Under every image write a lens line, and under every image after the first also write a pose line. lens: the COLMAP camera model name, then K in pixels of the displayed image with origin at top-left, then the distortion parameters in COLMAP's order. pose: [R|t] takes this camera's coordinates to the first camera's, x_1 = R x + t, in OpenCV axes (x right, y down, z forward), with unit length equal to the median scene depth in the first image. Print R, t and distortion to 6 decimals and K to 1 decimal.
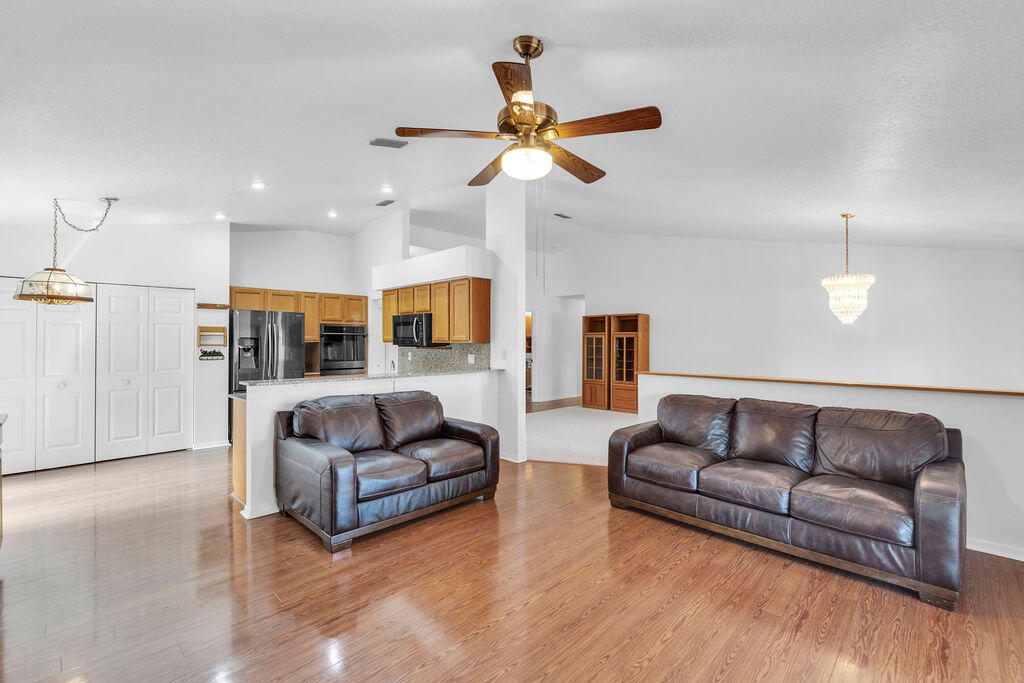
lens RADIAL K [[456.5, 0, 519.0], [0, 456.5, 343.2], [0, 0, 1]] dist [0.011673, 0.000658]
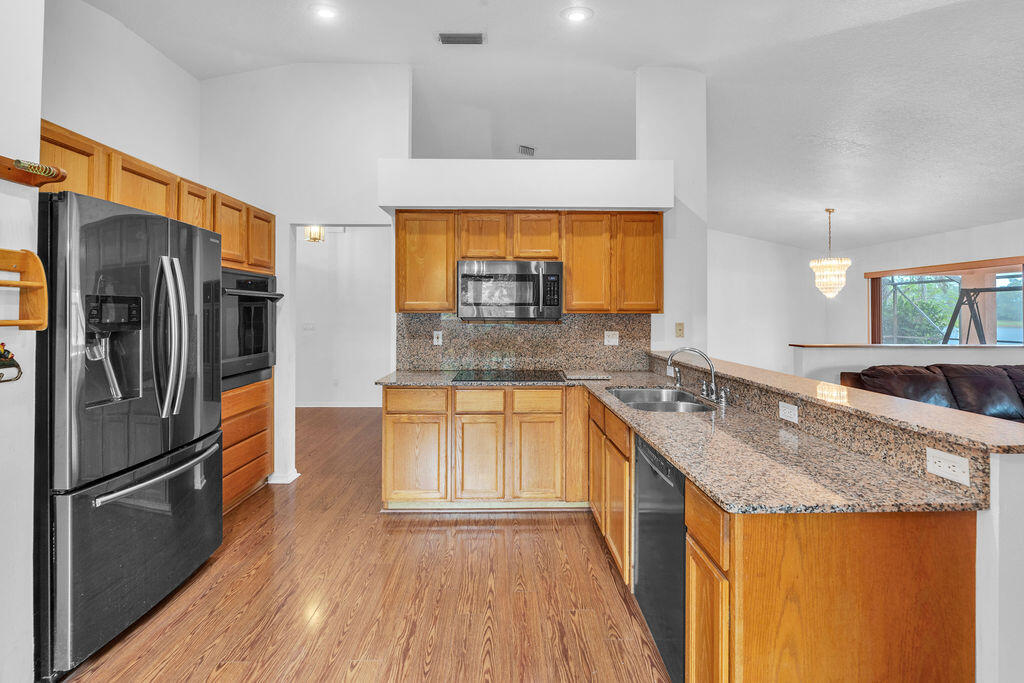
lens RADIAL K [[456.5, 0, 524.0], [0, 456.5, 306.5], [0, 0, 1]] dist [0.011673, 0.000658]
pose [[0.691196, 0.008908, 0.722613, -0.640222], [0.001296, 0.999907, -0.013566, -0.001601], [-0.722666, 0.010313, 0.691120, 0.622214]]
